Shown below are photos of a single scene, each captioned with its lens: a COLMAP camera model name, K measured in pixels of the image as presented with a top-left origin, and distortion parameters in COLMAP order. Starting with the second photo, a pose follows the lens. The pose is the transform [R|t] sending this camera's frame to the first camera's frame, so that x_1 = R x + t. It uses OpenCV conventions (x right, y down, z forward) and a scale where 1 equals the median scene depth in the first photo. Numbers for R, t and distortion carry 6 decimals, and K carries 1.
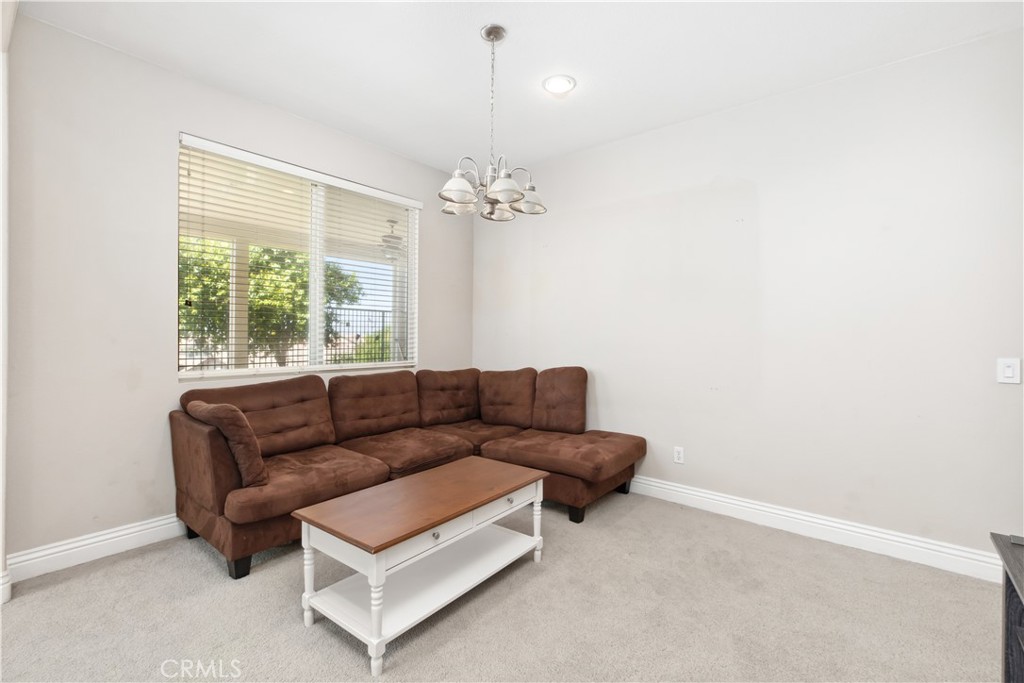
lens RADIAL K [[458.0, 0, 516.6], [0, 458.0, 341.5], [0, 0, 1]] dist [-0.019816, -0.000221]
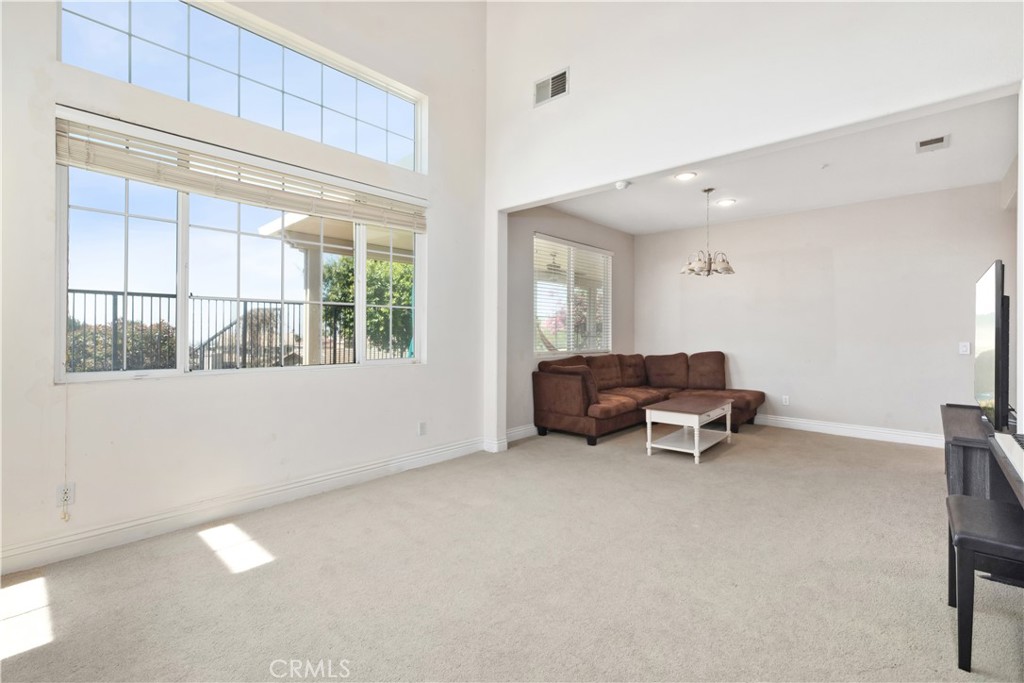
lens RADIAL K [[458.0, 0, 507.1], [0, 458.0, 333.8], [0, 0, 1]] dist [-0.019816, -0.000221]
pose [[0.997633, -0.005063, -0.068572, -0.559784], [0.004087, 0.999888, -0.014365, 0.011688], [0.068638, 0.014051, 0.997543, -0.777687]]
